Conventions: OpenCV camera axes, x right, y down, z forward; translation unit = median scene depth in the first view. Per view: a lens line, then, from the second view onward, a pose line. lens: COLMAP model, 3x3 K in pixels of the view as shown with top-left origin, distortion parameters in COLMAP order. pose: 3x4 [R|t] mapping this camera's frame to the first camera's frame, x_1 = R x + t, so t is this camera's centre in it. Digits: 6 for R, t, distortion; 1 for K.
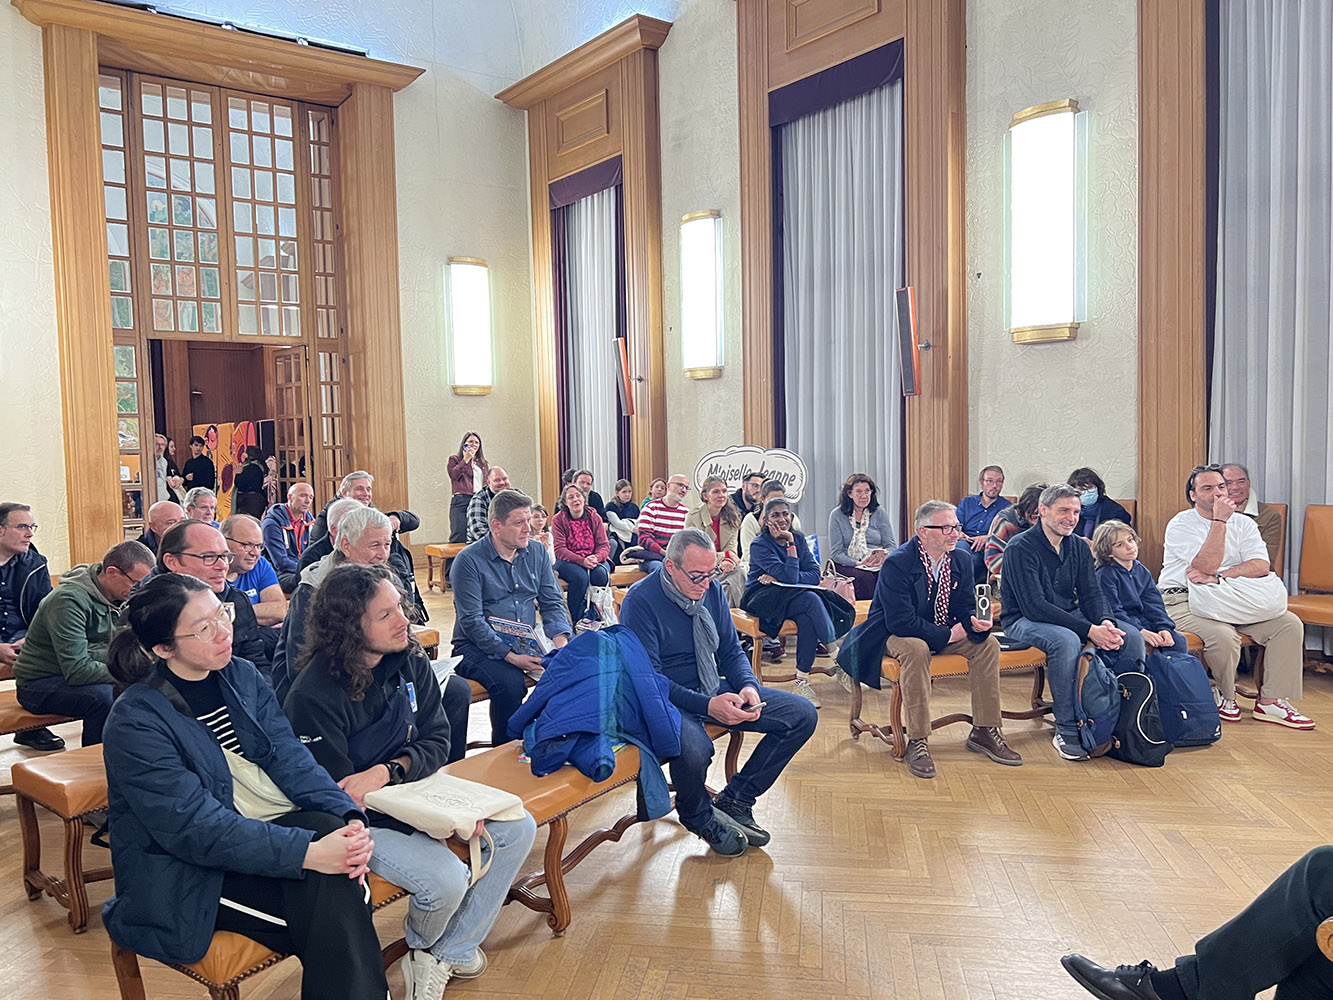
lens RADIAL K [[1003.0, 0, 675.9], [0, 1003.0, 498.1], [0, 0, 1]] dist [0.046738, -0.053414]
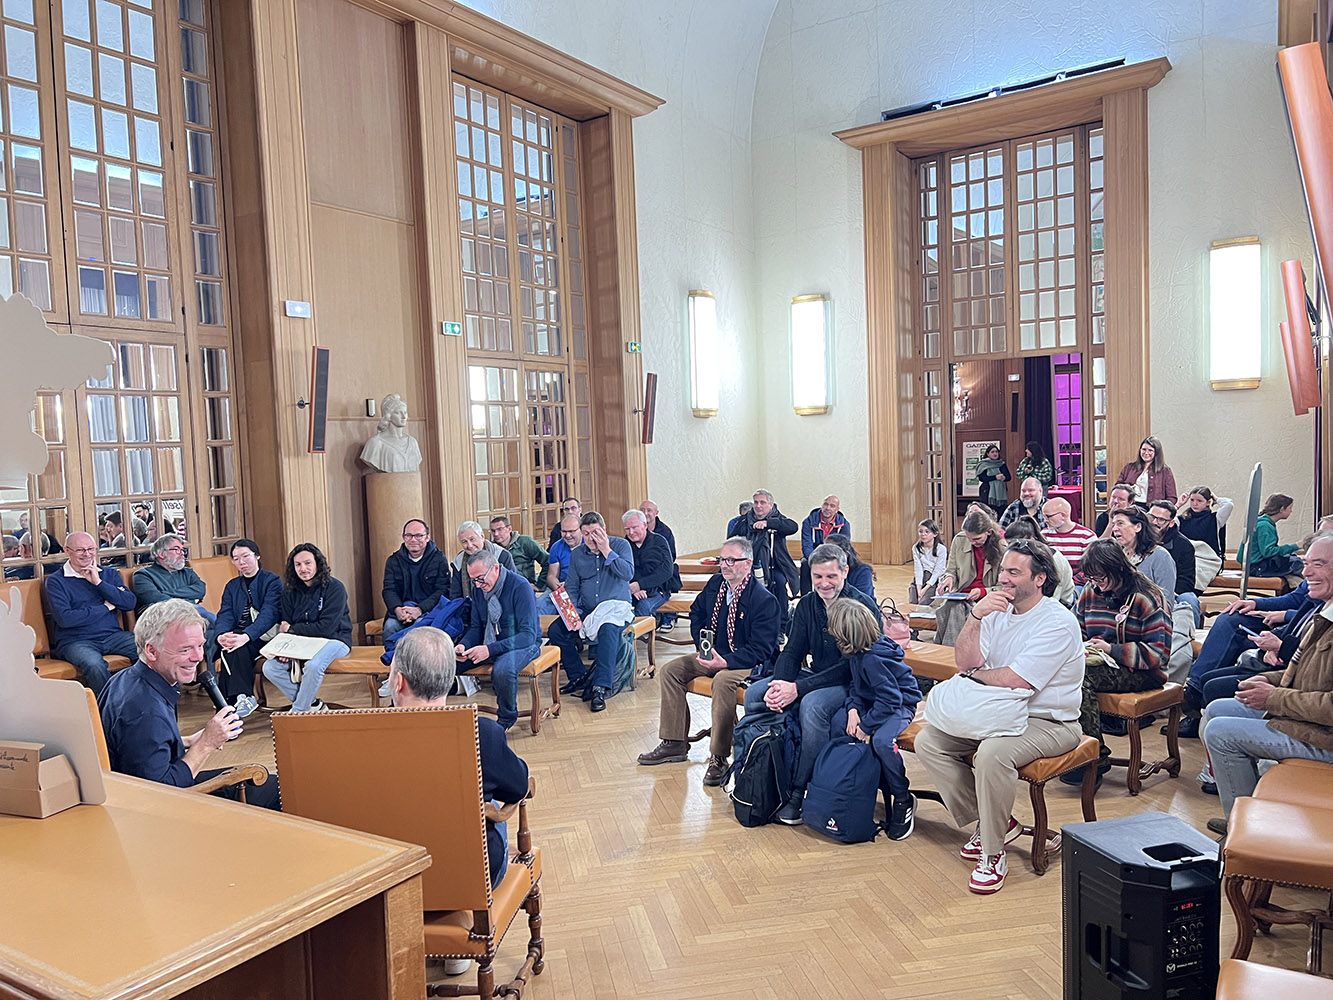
lens RADIAL K [[1003.0, 0, 665.0], [0, 1003.0, 509.3], [0, 0, 1]] dist [0.046738, -0.053414]
pose [[0.335924, 0.068208, -0.939416, 0.556585], [-0.021472, 0.997670, 0.064759, -0.049586], [0.941644, -0.001583, 0.336606, 0.240855]]
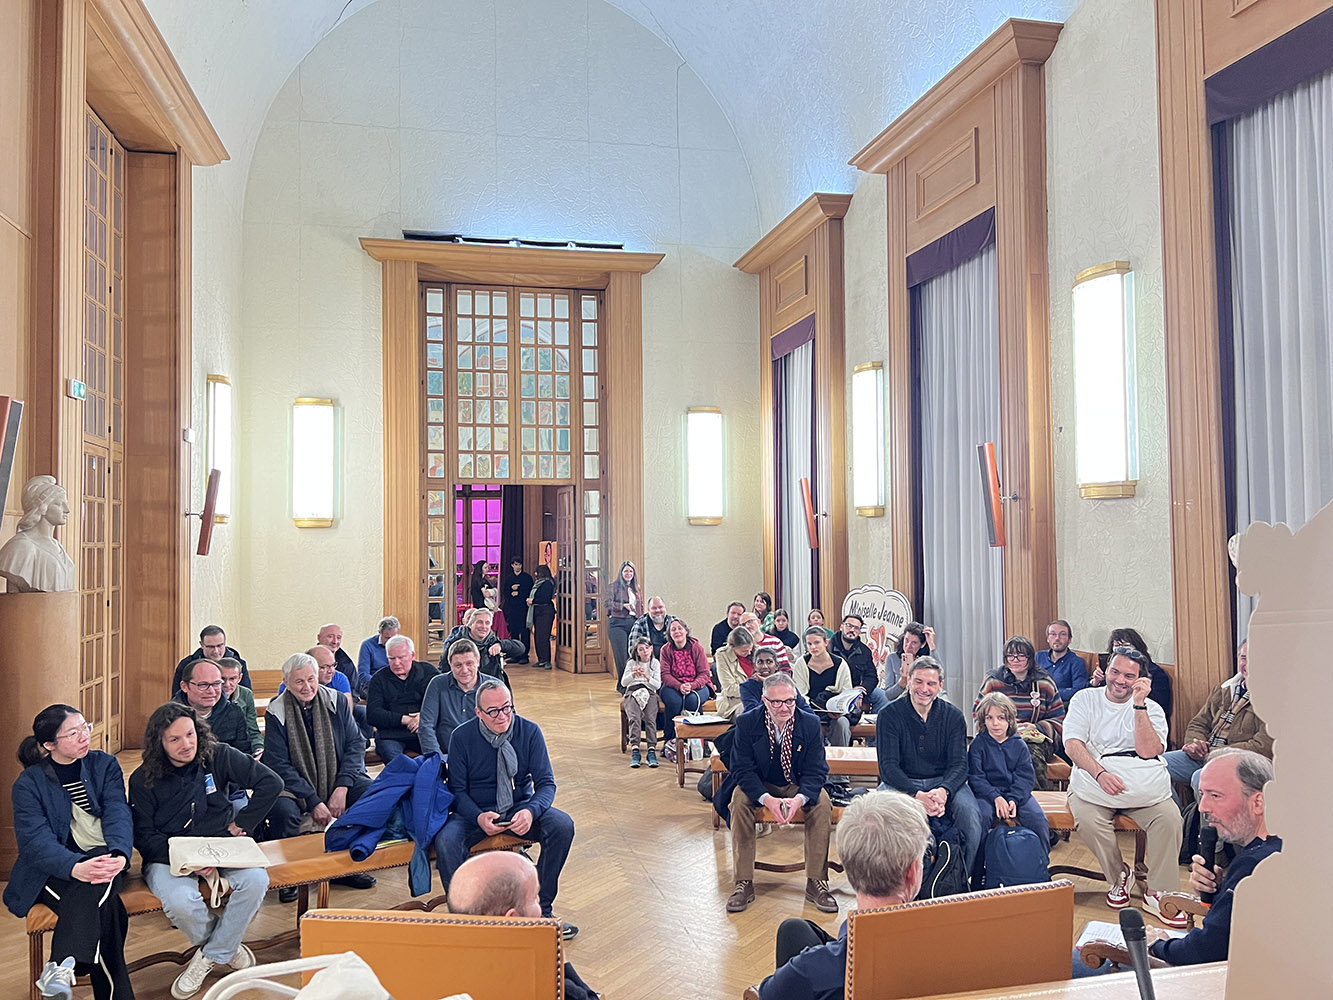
lens RADIAL K [[1003.0, 0, 677.1], [0, 1003.0, 525.3], [0, 0, 1]] dist [0.046738, -0.053414]
pose [[0.911986, 0.006802, -0.410166, 0.265990], [-0.035271, 0.997460, -0.061880, -0.036019], [0.408703, 0.070901, 0.909909, -0.047833]]
